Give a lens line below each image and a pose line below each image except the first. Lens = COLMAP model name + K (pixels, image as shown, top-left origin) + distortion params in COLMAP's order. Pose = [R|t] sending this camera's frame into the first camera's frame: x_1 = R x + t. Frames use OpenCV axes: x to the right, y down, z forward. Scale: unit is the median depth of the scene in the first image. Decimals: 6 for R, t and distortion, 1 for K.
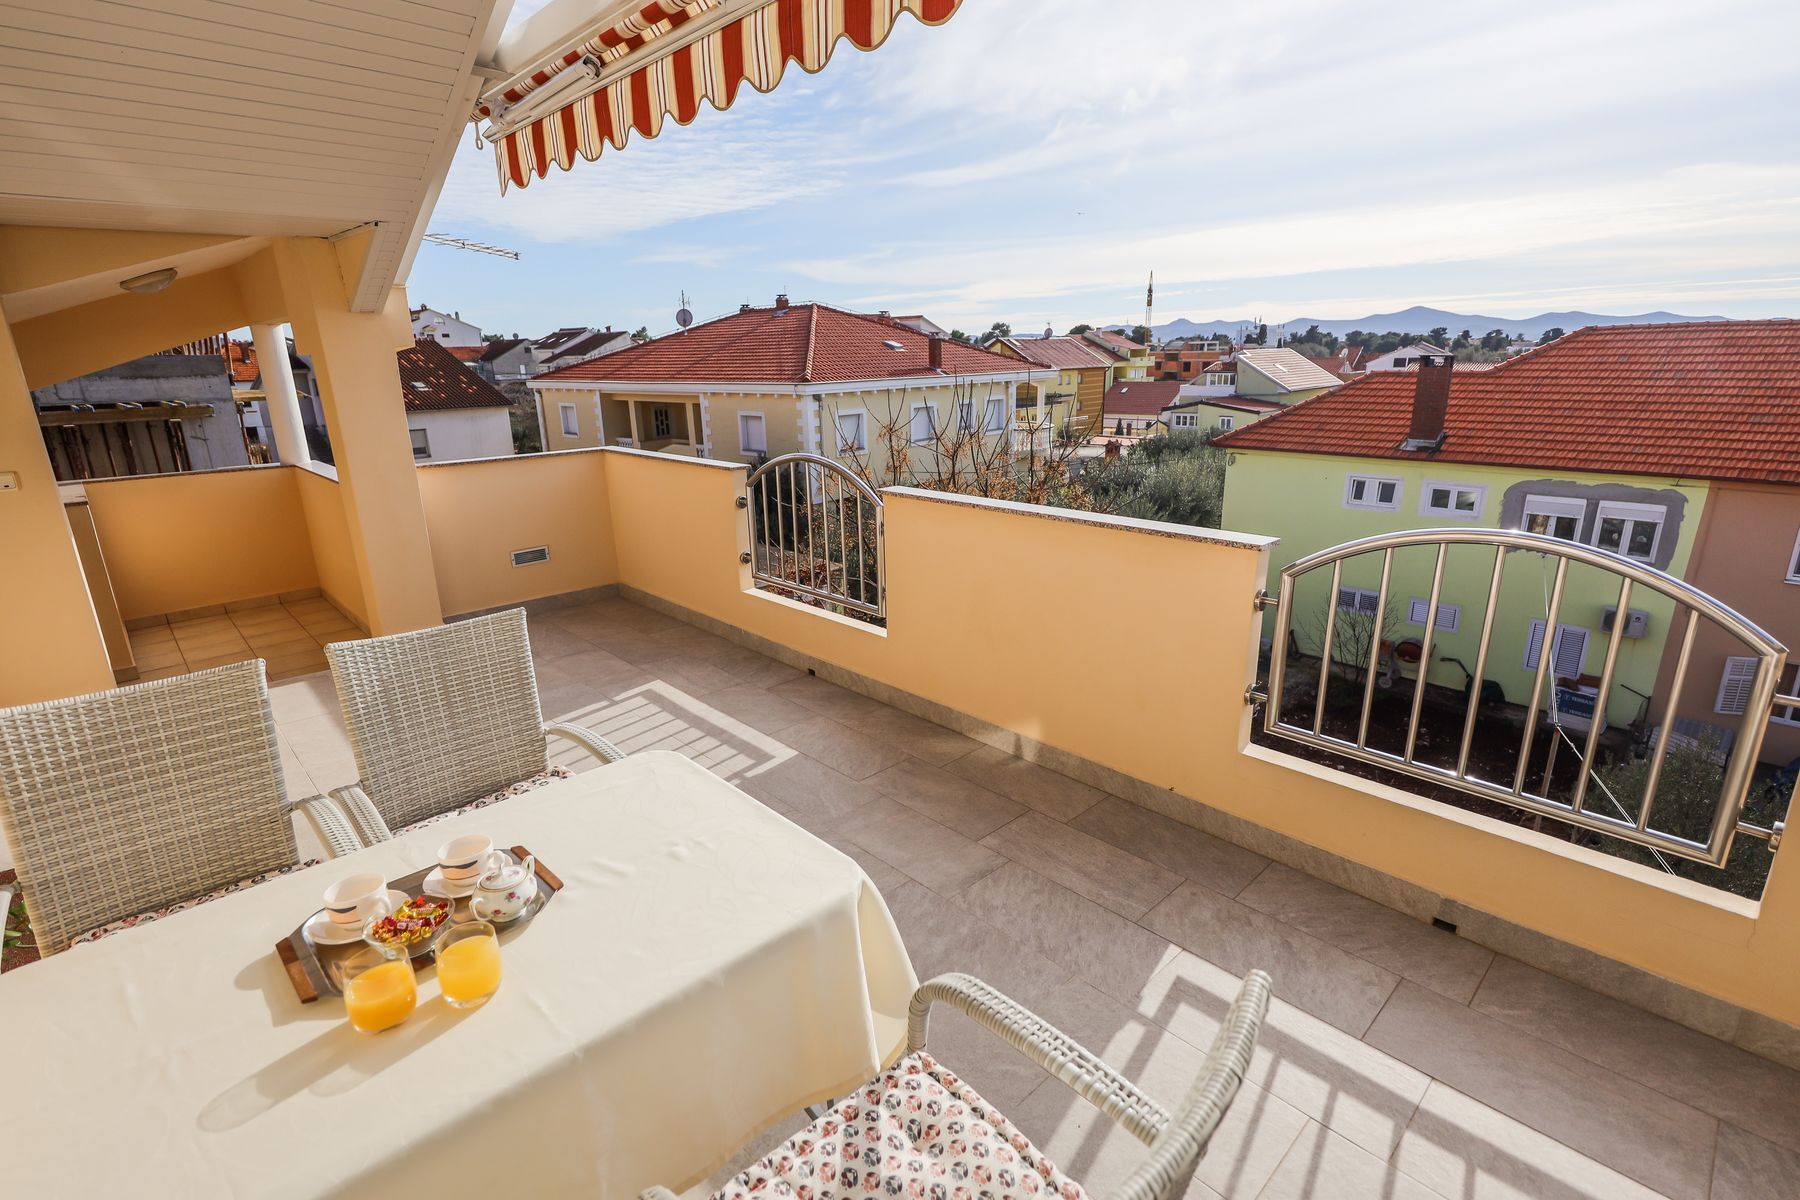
lens RADIAL K [[830.6, 0, 896.1], [0, 830.6, 583.8], [0, 0, 1]] dist [-0.001209, -0.000059]
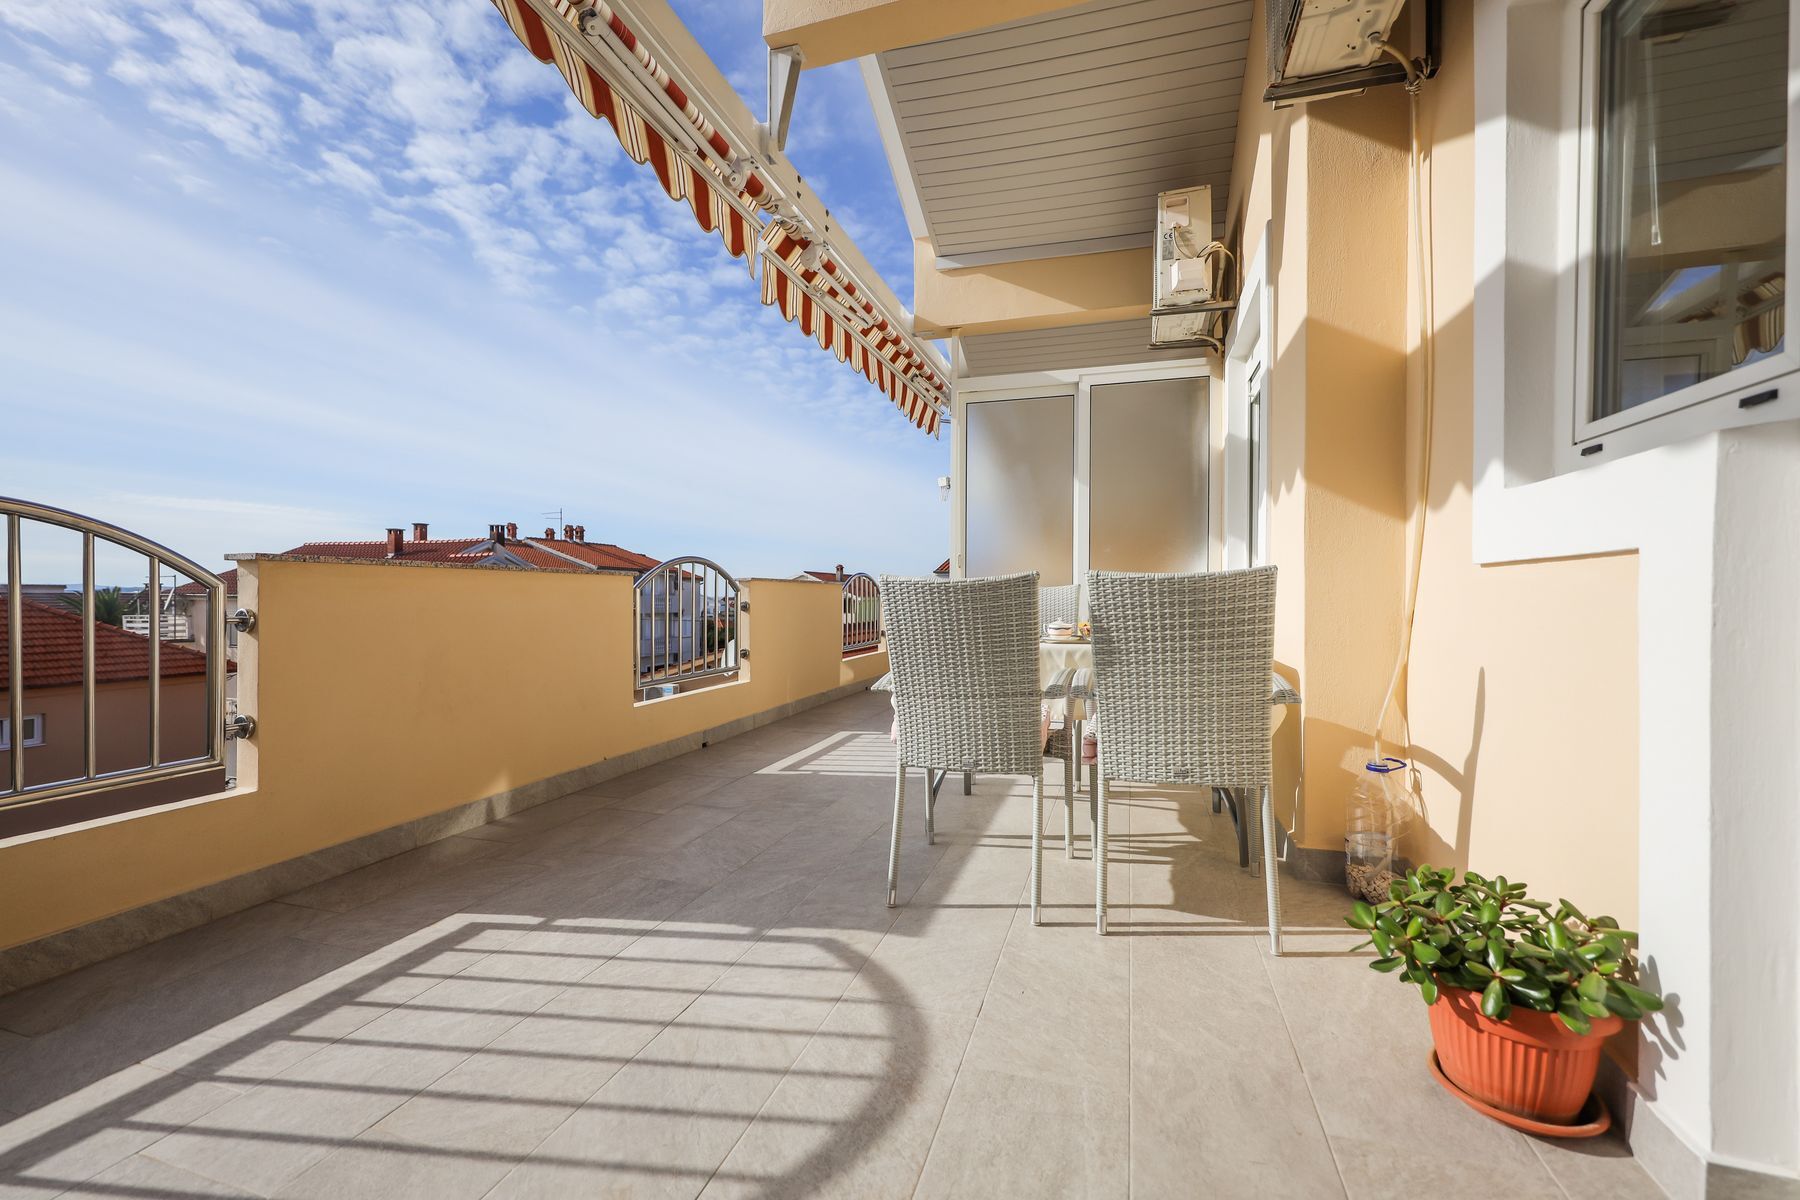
lens RADIAL K [[773.6, 0, 893.7], [0, 773.6, 608.6], [0, 0, 1]] dist [-0.011601, -0.002143]
pose [[-0.484528, 0.013519, 0.874671, -0.880504], [0.238549, 0.964027, 0.117245, -0.025243], [-0.841622, 0.265460, -0.470323, 0.973359]]
